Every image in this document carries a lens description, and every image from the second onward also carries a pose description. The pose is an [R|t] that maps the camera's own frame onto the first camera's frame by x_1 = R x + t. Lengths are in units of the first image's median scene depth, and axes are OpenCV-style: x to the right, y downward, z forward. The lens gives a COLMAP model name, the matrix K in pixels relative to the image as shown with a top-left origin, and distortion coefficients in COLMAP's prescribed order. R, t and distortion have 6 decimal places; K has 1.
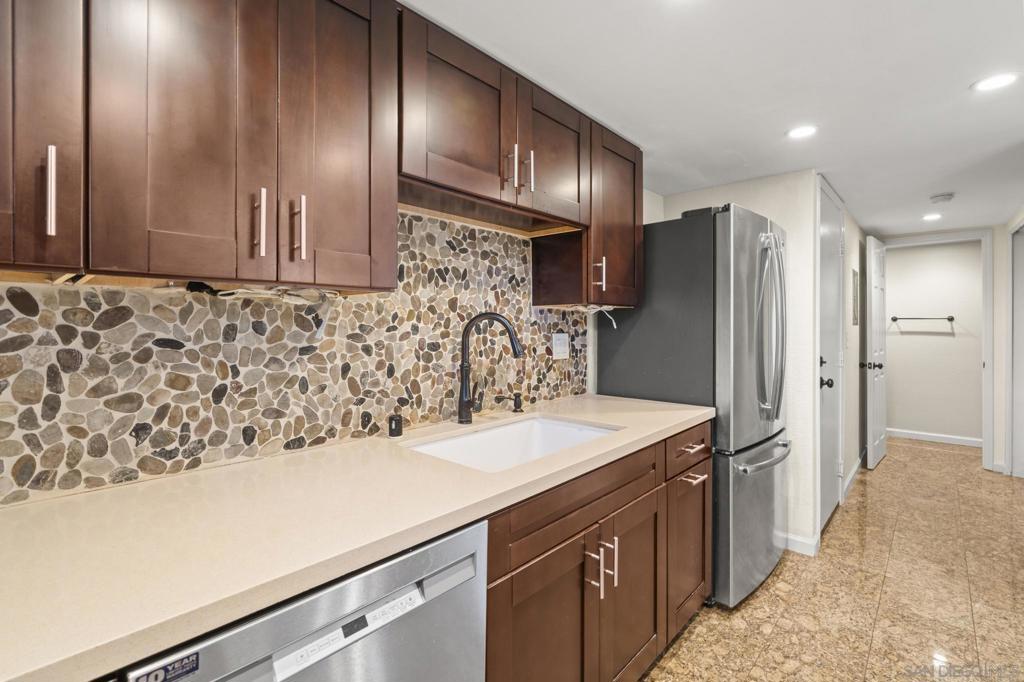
lens RADIAL K [[463.0, 0, 512.2], [0, 463.0, 324.0], [0, 0, 1]] dist [-0.001720, 0.001510]
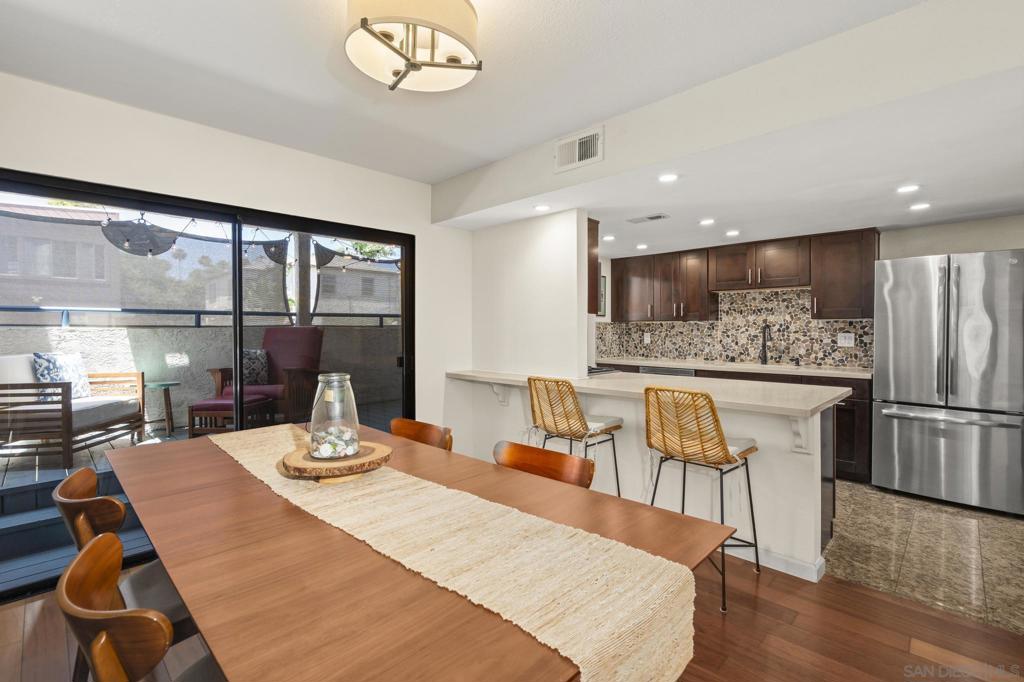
lens RADIAL K [[463.0, 0, 504.1], [0, 463.0, 333.2], [0, 0, 1]] dist [-0.001720, 0.001510]
pose [[-0.044051, 0.010647, -0.998973, 2.713779], [0.003677, 0.999938, 0.010495, -0.005893], [0.999023, -0.003211, -0.044087, -0.421513]]
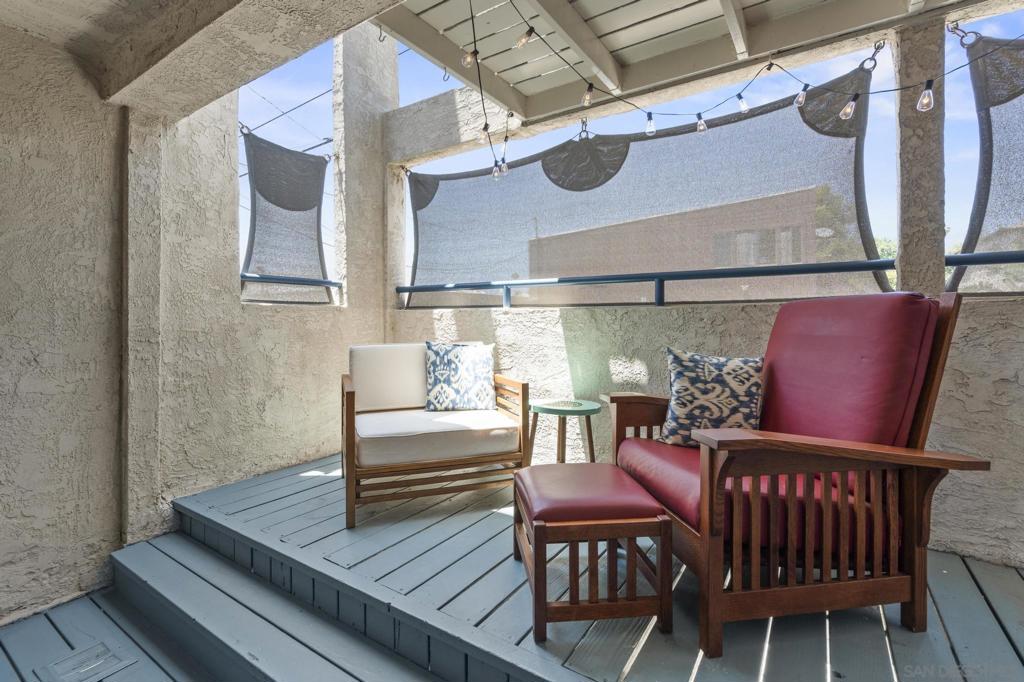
lens RADIAL K [[463.0, 0, 514.2], [0, 463.0, 319.3], [0, 0, 1]] dist [-0.001720, 0.001510]
pose [[-0.986650, 0.005833, -0.162753, 0.681452], [0.005850, 0.999983, 0.000375, 0.022120], [0.162753, -0.000582, -0.986667, -1.030292]]
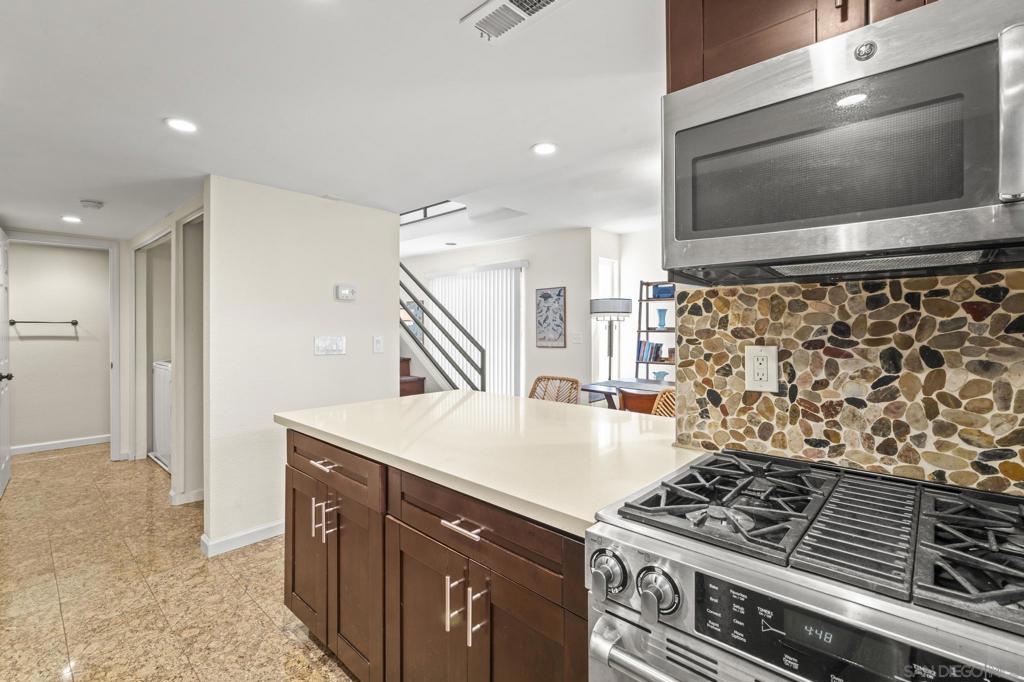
lens RADIAL K [[463.0, 0, 503.2], [0, 463.0, 325.2], [0, 0, 1]] dist [-0.001720, 0.001510]
pose [[0.021689, 0.005367, 0.999750, -0.133847], [-0.000397, 0.999986, -0.005360, -0.003609], [-0.999765, -0.000281, 0.021690, 0.145469]]
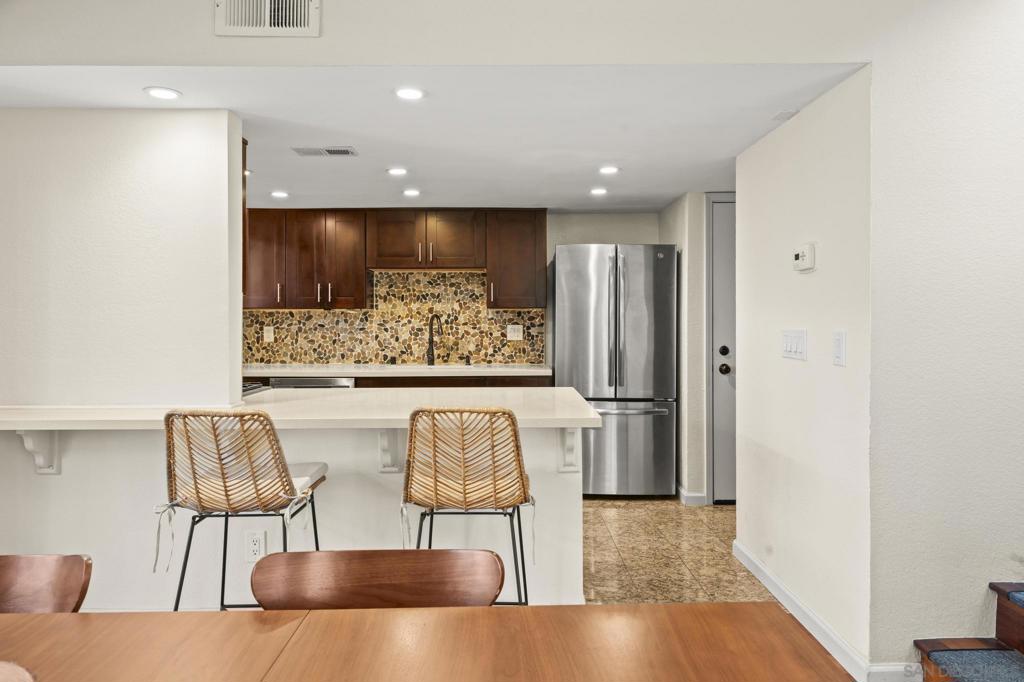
lens RADIAL K [[642.9, 0, 516.0], [0, 642.9, 313.8], [0, 0, 1]] dist [0.044262, 0.004424]
pose [[0.681401, -0.008869, -0.731857, 2.369747], [0.003490, 0.999955, -0.008869, 0.001324], [0.731902, 0.003489, 0.681401, -0.757853]]
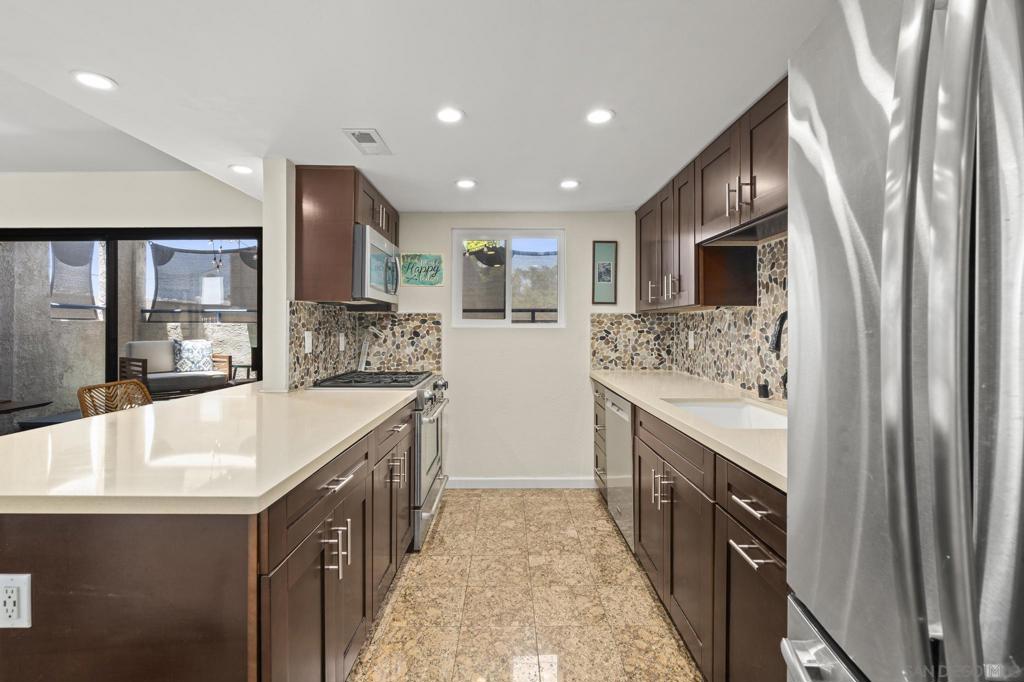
lens RADIAL K [[463.0, 0, 503.1], [0, 463.0, 326.1], [0, 0, 1]] dist [-0.001720, 0.001510]
pose [[-0.745072, 0.000423, -0.666984, 1.170550], [0.002016, 0.999997, -0.001617, 0.011864], [0.666981, -0.002550, -0.745070, 1.343721]]
